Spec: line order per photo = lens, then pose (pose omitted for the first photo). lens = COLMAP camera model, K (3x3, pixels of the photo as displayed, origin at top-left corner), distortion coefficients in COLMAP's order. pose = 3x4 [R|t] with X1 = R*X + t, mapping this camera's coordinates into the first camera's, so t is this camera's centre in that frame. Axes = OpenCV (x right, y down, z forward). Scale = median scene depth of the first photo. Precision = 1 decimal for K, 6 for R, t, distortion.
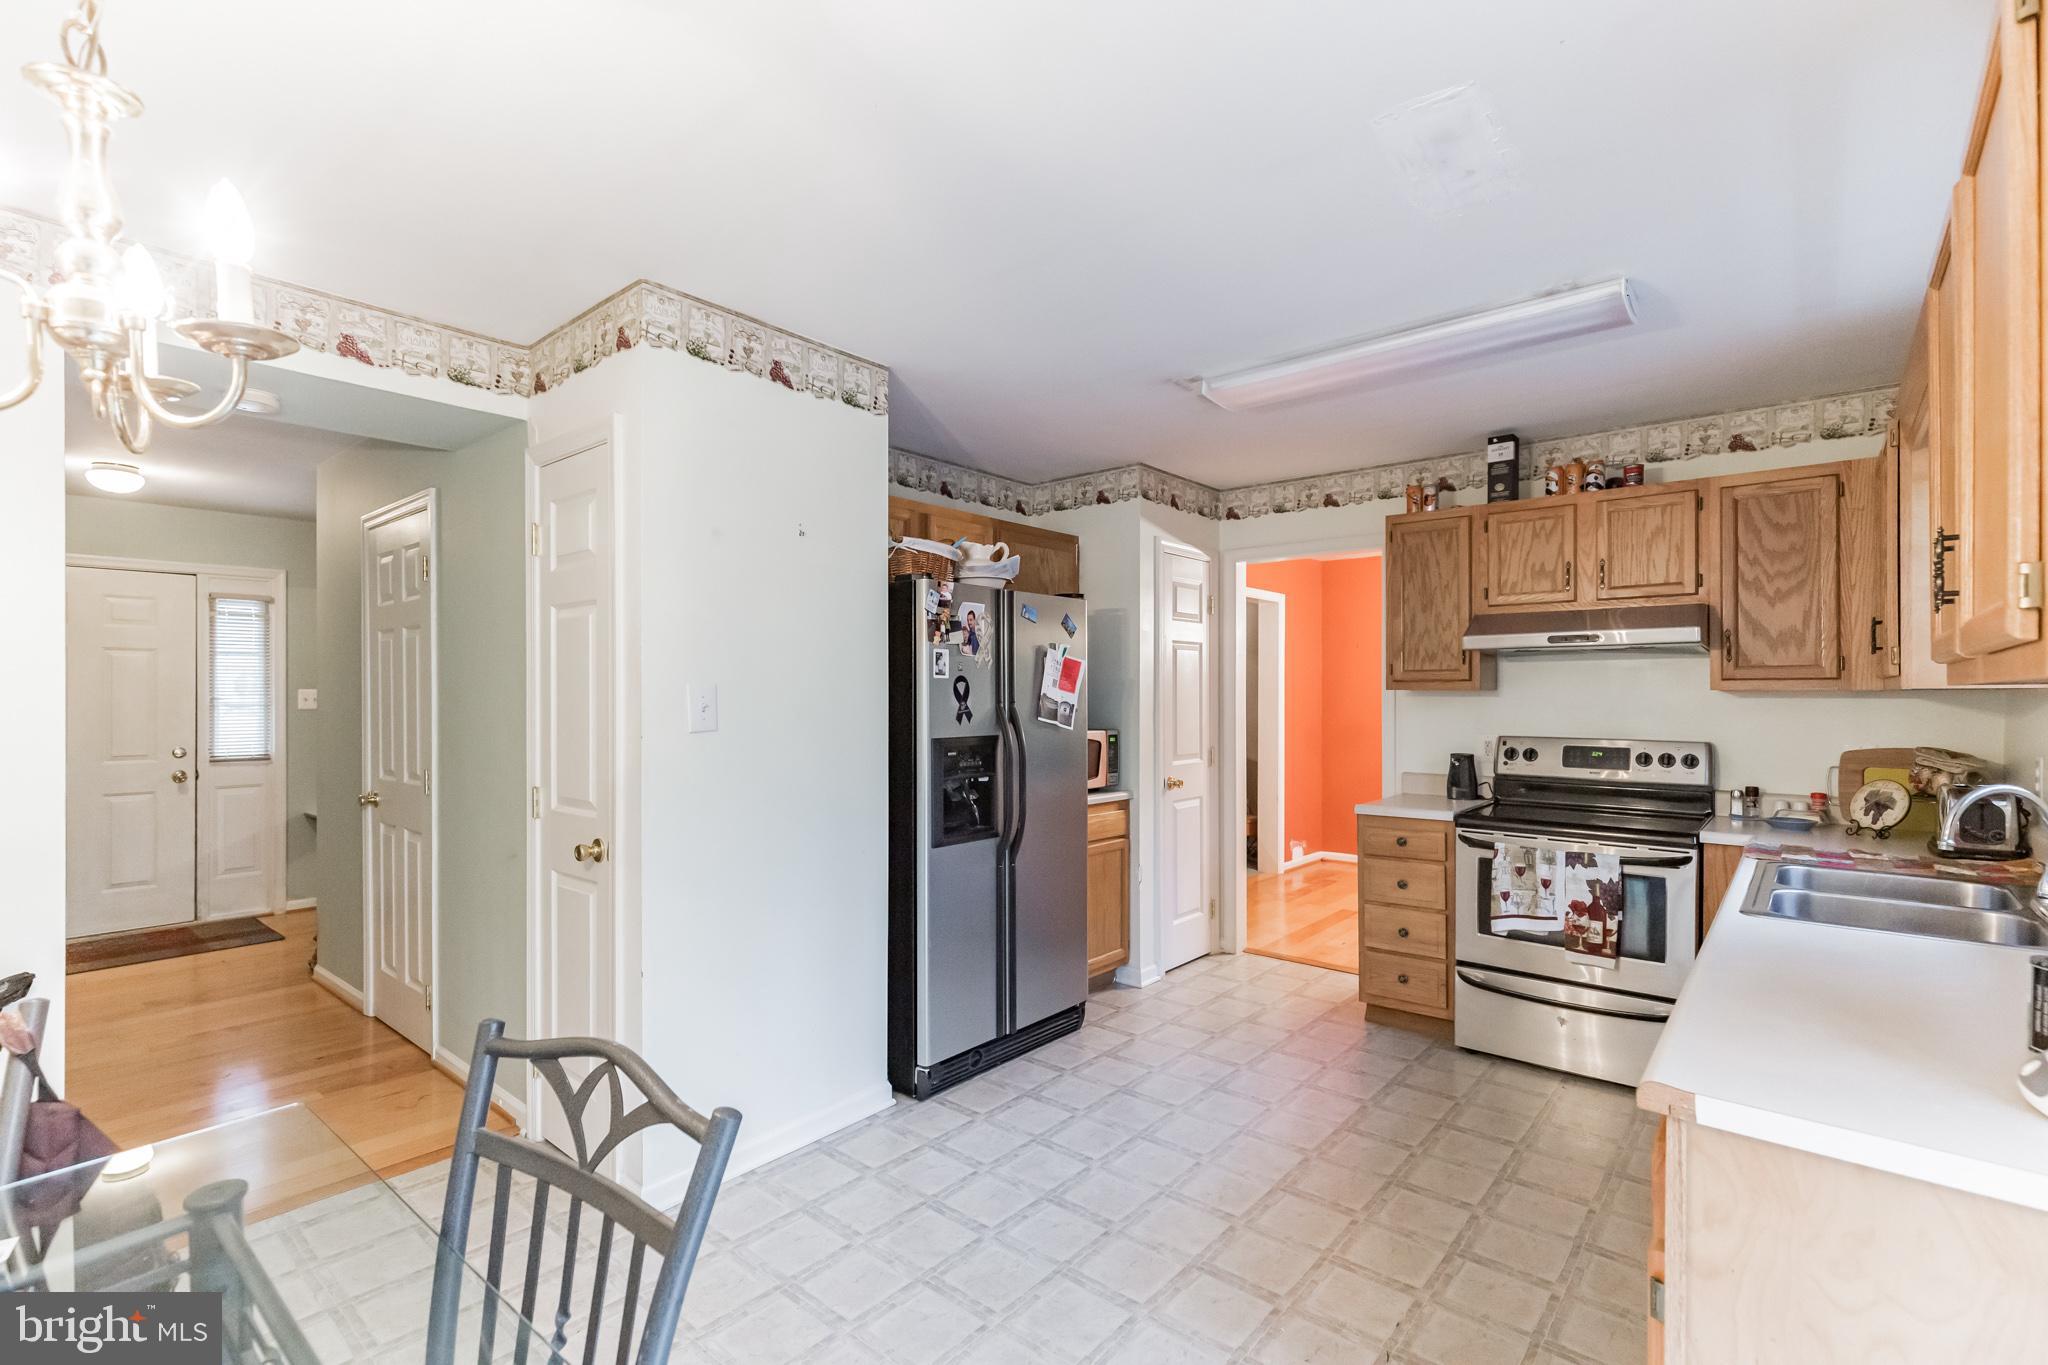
lens RADIAL K [[924.4, 0, 1030.5], [0, 924.4, 695.9], [0, 0, 1]] dist [0.001345, 0.000002]
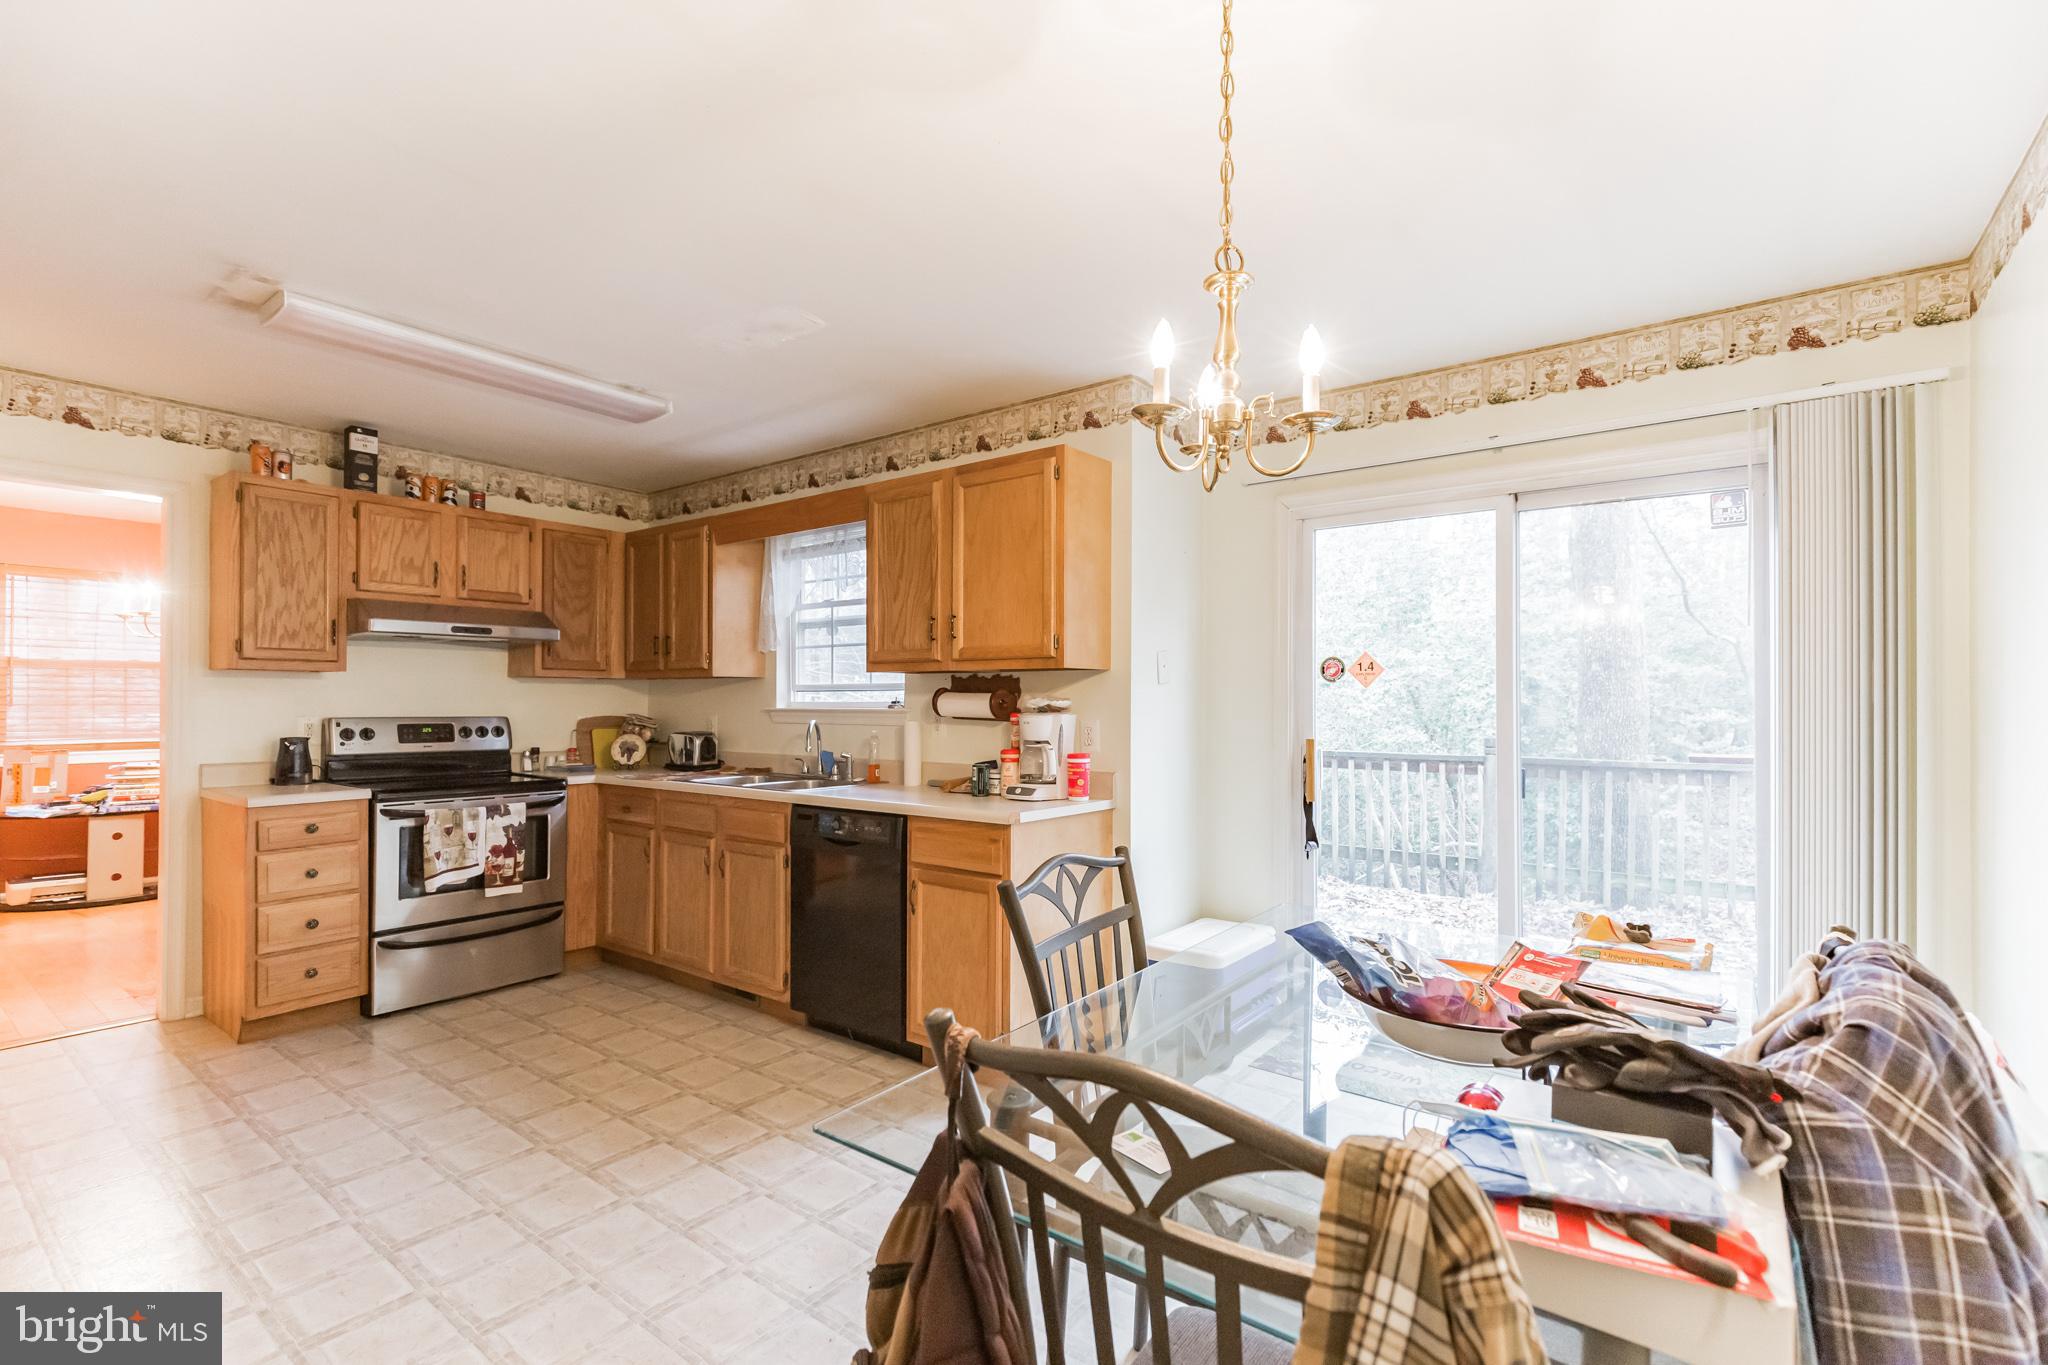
lens RADIAL K [[924.4, 0, 1030.5], [0, 924.4, 695.9], [0, 0, 1]] dist [0.001345, 0.000002]
pose [[-0.050022, 0.003764, 0.998741, -0.608841], [-0.001282, 0.999992, -0.003833, 0.025411], [-0.998747, -0.001472, -0.050016, 0.324794]]
